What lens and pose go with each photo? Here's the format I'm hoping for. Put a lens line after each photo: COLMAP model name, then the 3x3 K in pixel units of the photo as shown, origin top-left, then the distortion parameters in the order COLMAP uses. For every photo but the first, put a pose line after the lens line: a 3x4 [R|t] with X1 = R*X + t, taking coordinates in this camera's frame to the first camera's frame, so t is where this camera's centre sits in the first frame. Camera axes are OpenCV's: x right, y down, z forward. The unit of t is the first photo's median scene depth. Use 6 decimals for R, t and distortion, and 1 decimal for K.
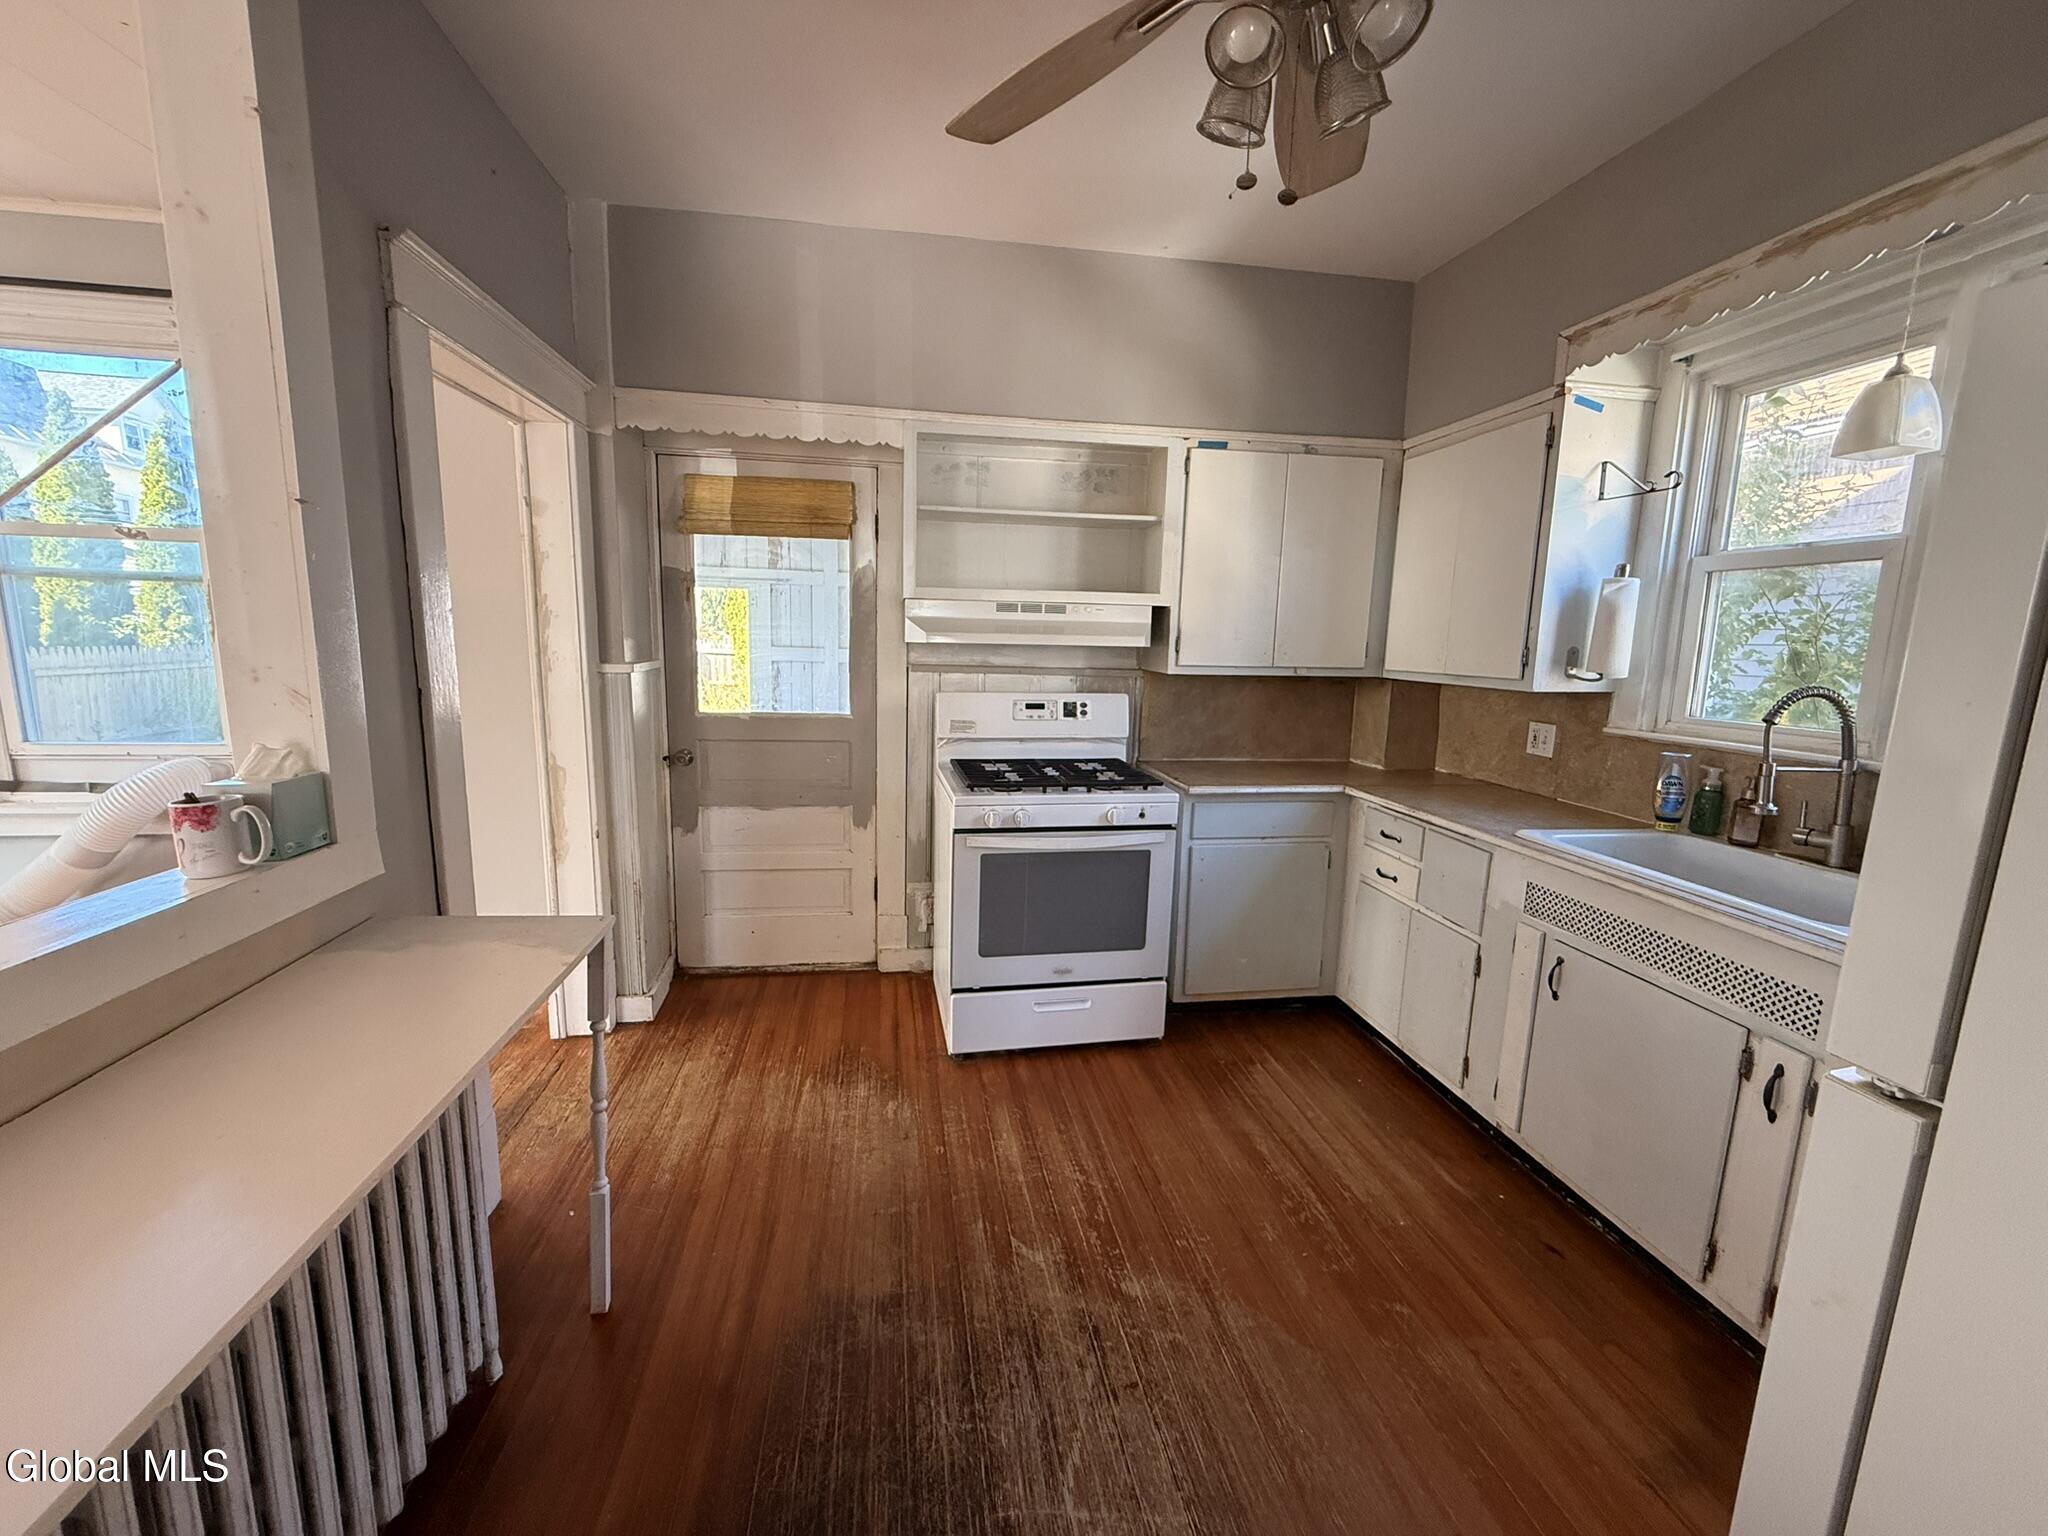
lens RADIAL K [[815.8, 0, 1019.5], [0, 815.8, 764.4], [0, 0, 1]] dist [0.000733, -0.000476]
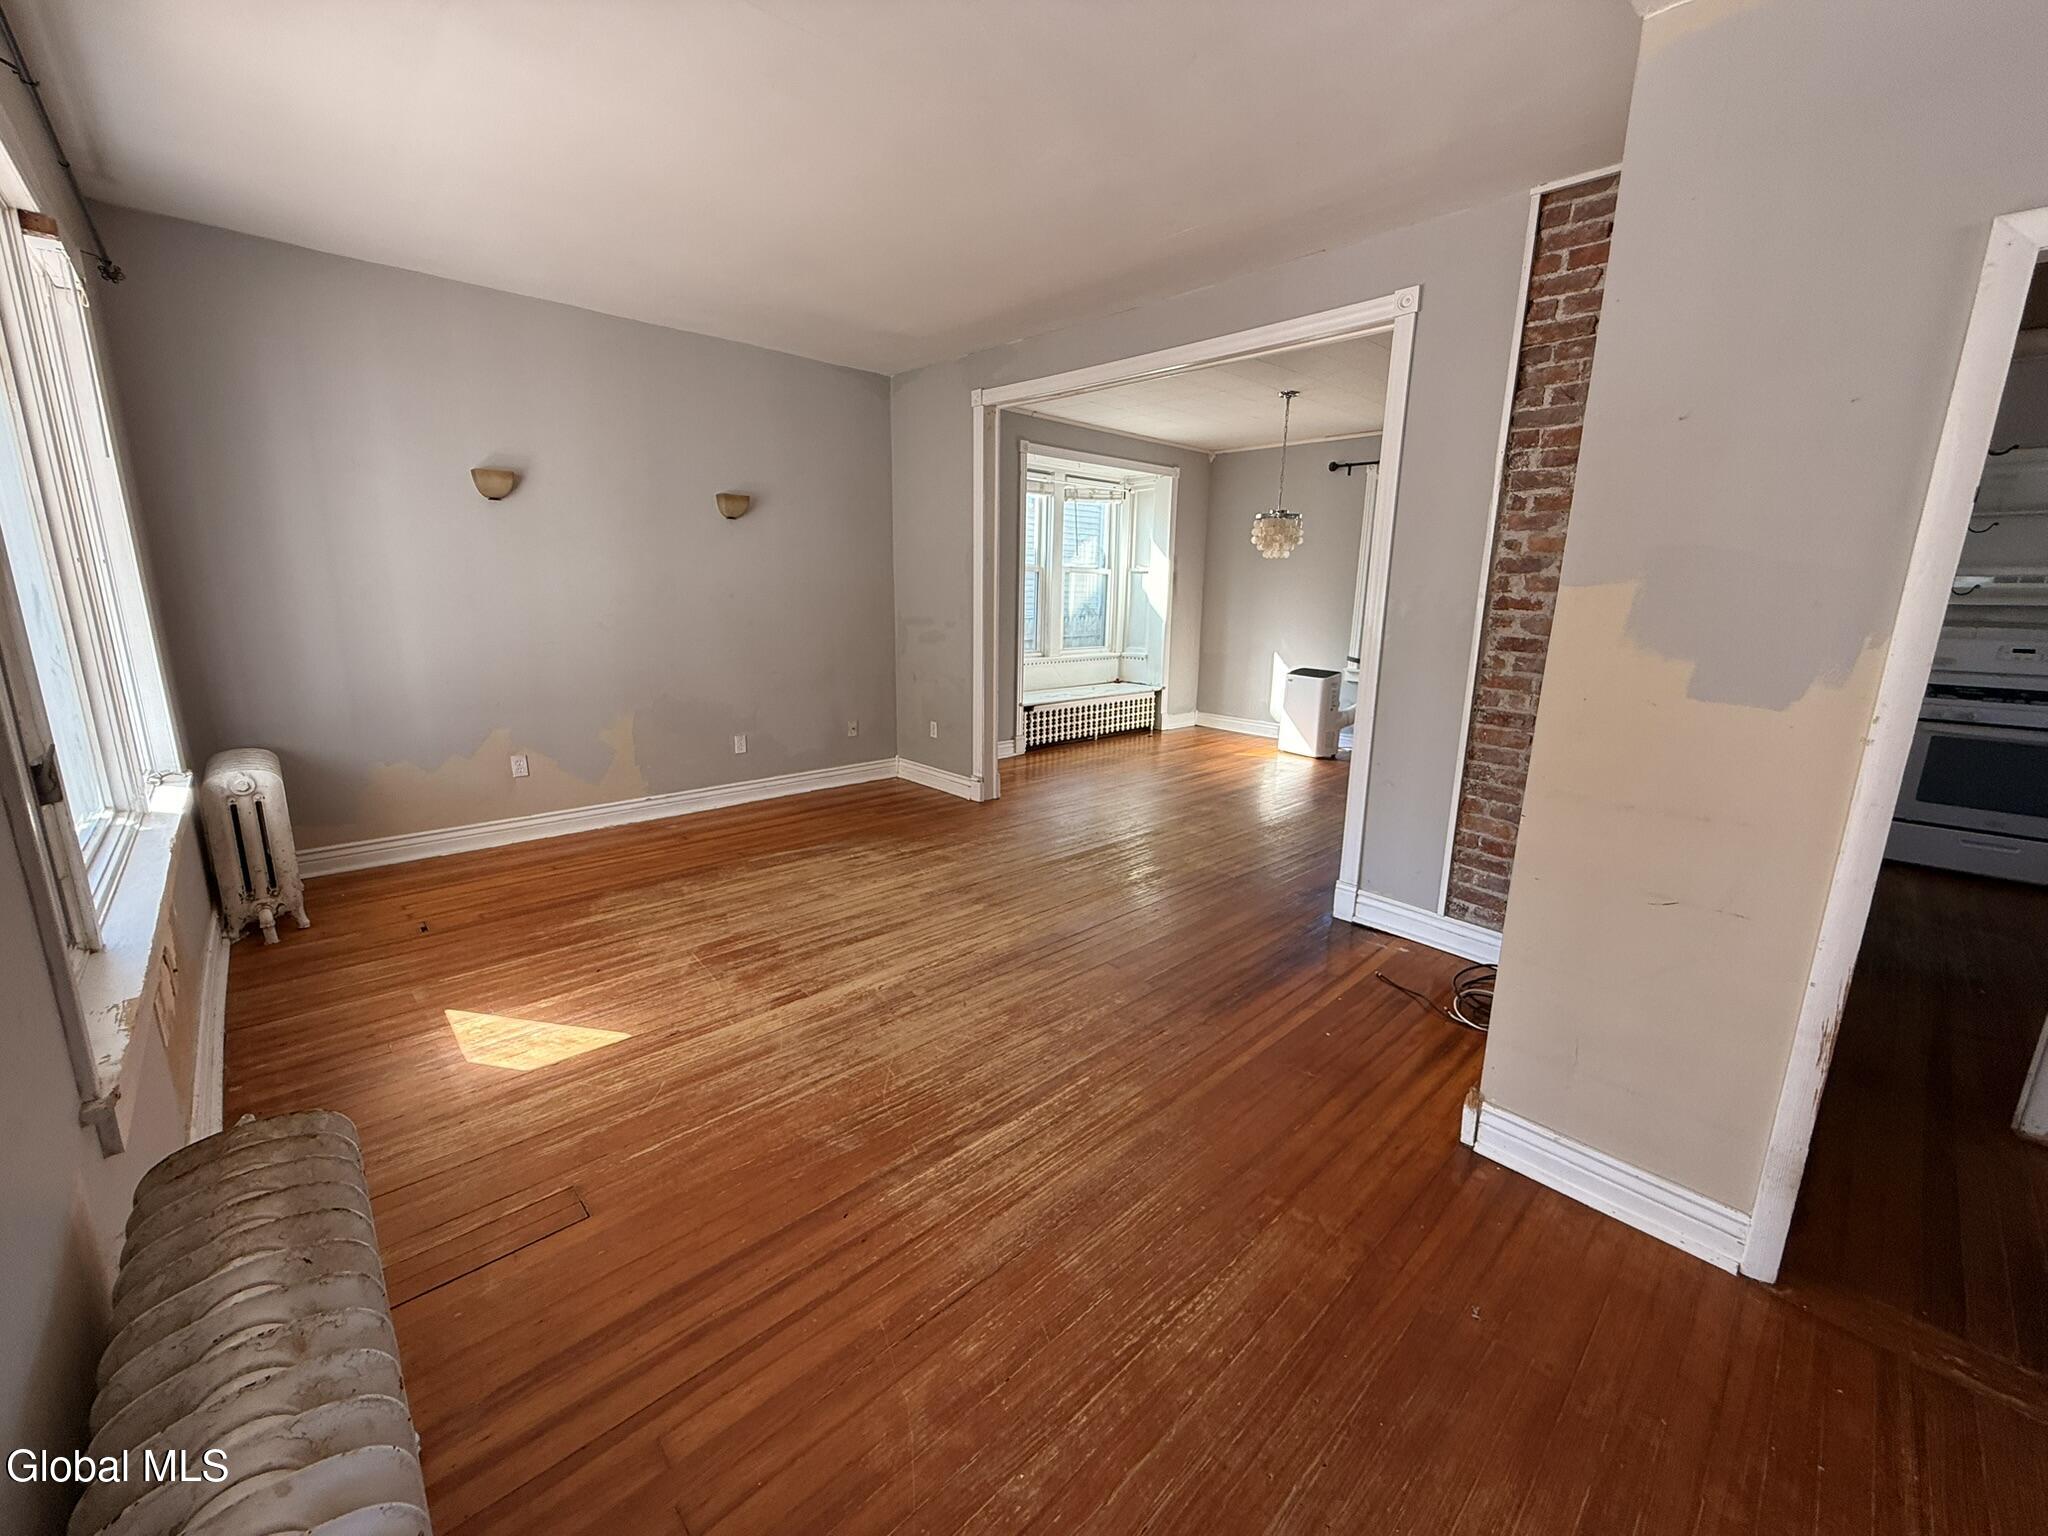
lens RADIAL K [[815.8, 0, 1019.5], [0, 815.8, 764.4], [0, 0, 1]] dist [0.000733, -0.000476]
pose [[0.561928, 0.160312, -0.811503, 0.229900], [-0.129678, 0.985983, 0.104985, 0.206425], [0.816958, 0.046240, 0.574840, -1.249892]]
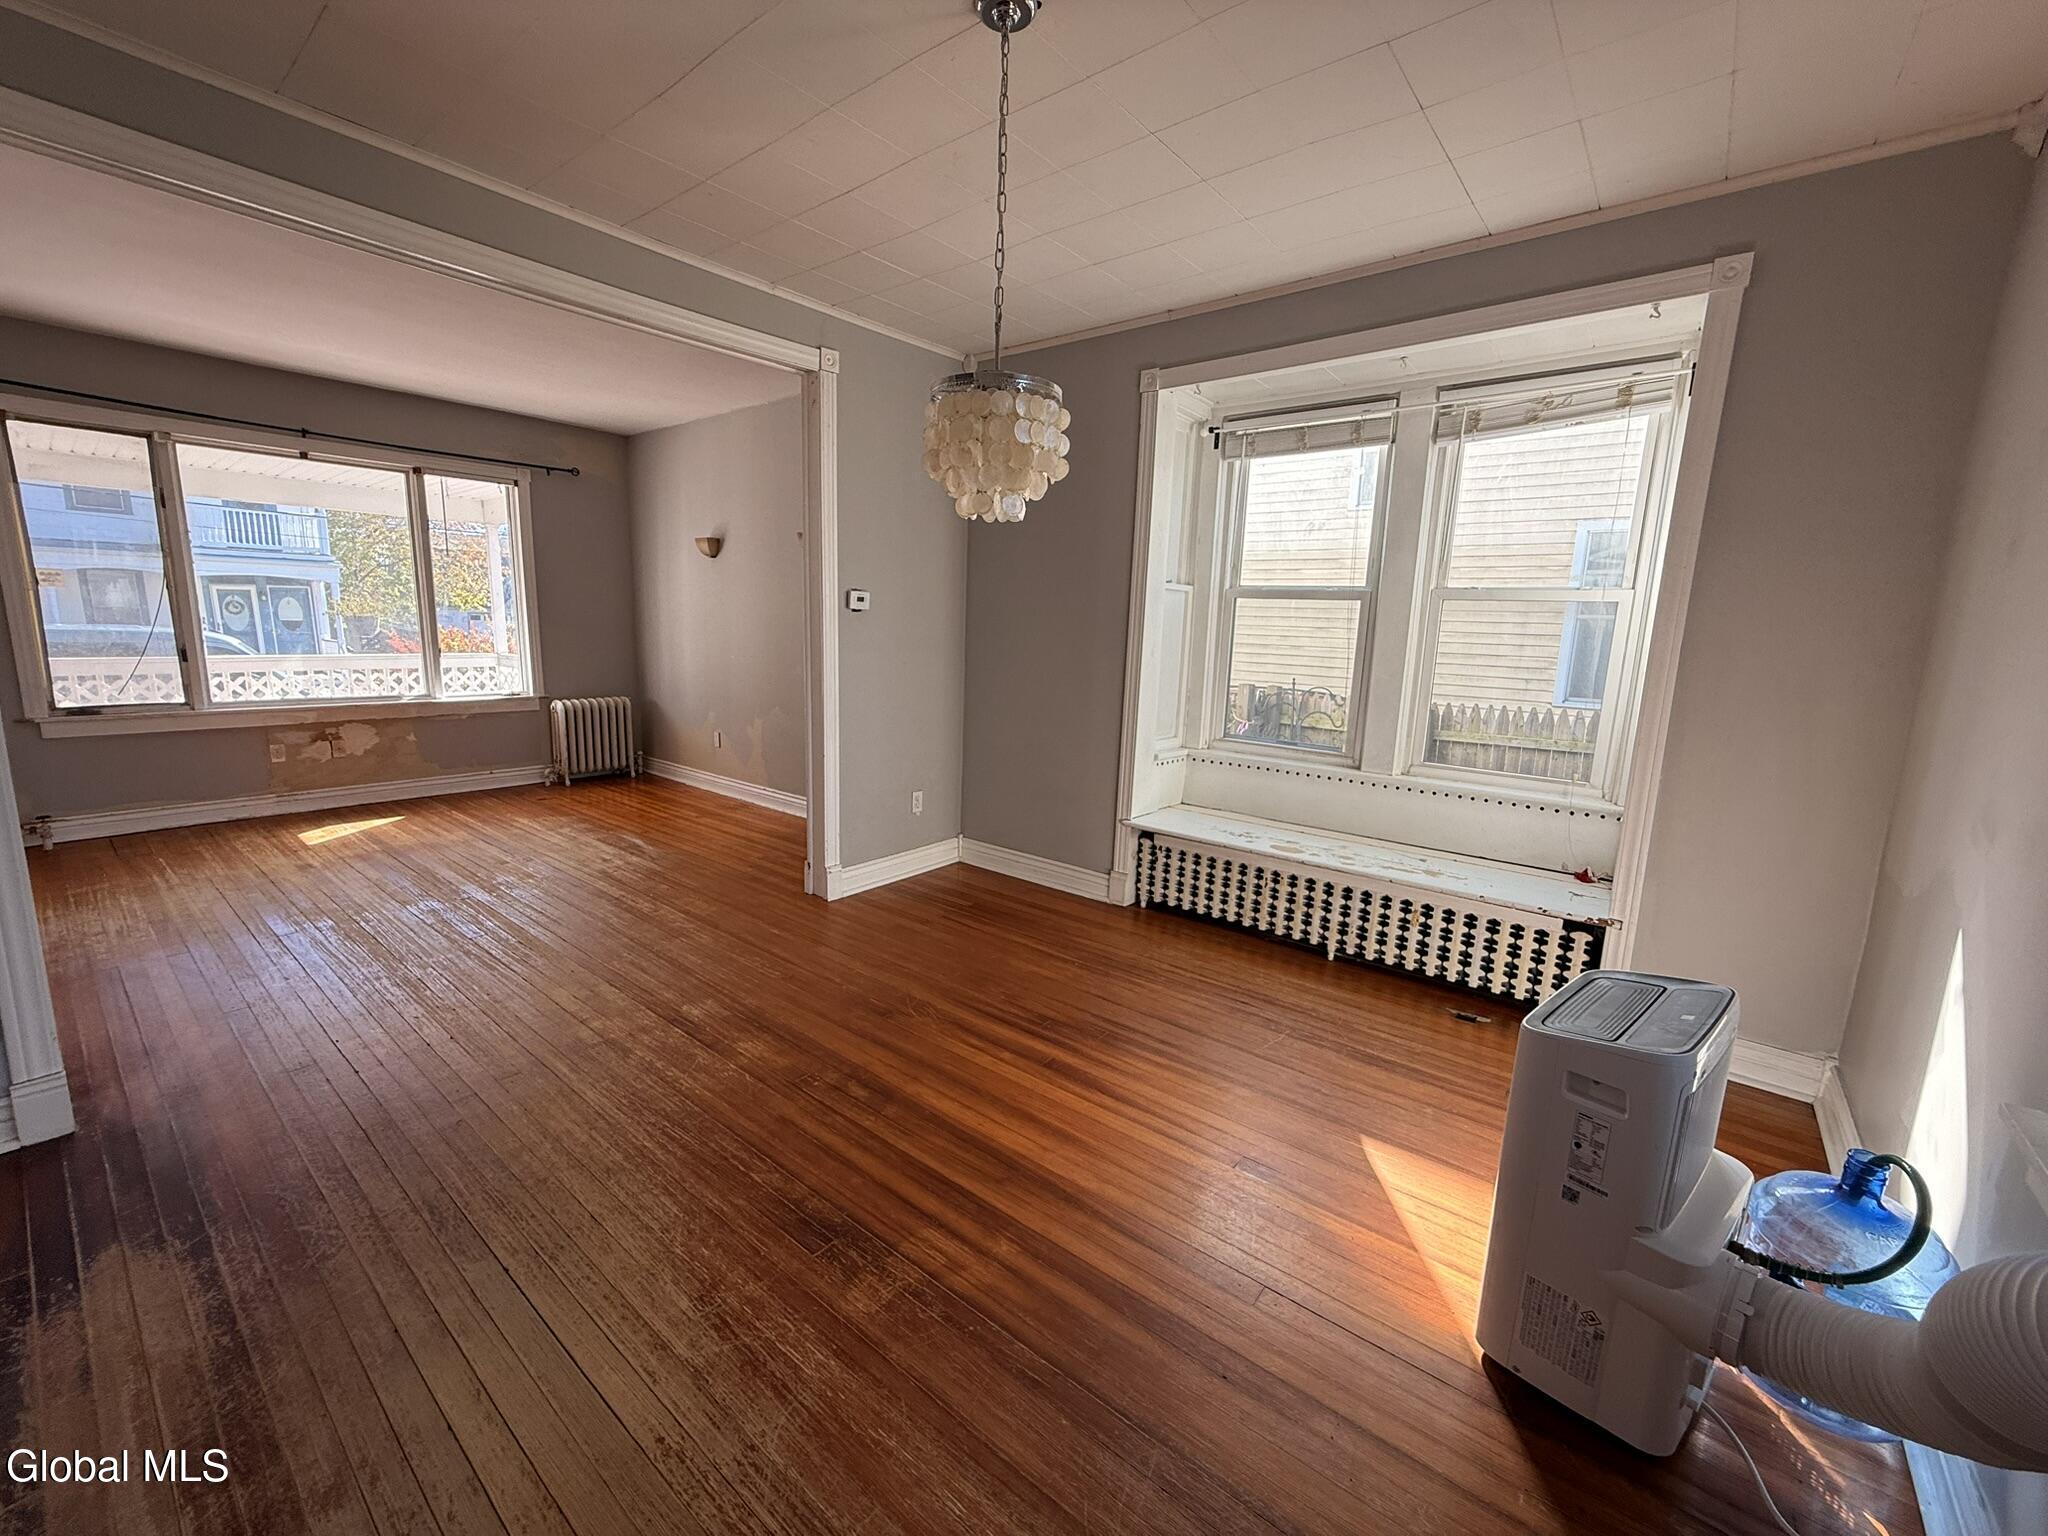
lens RADIAL K [[815.8, 0, 1019.5], [0, 815.8, 764.4], [0, 0, 1]] dist [0.000733, -0.000476]
pose [[-0.743041, 0.065945, -0.665989, -0.640363], [-0.153719, 0.951711, 0.265740, -0.142270], [0.651353, 0.299830, -0.697023, 0.868448]]
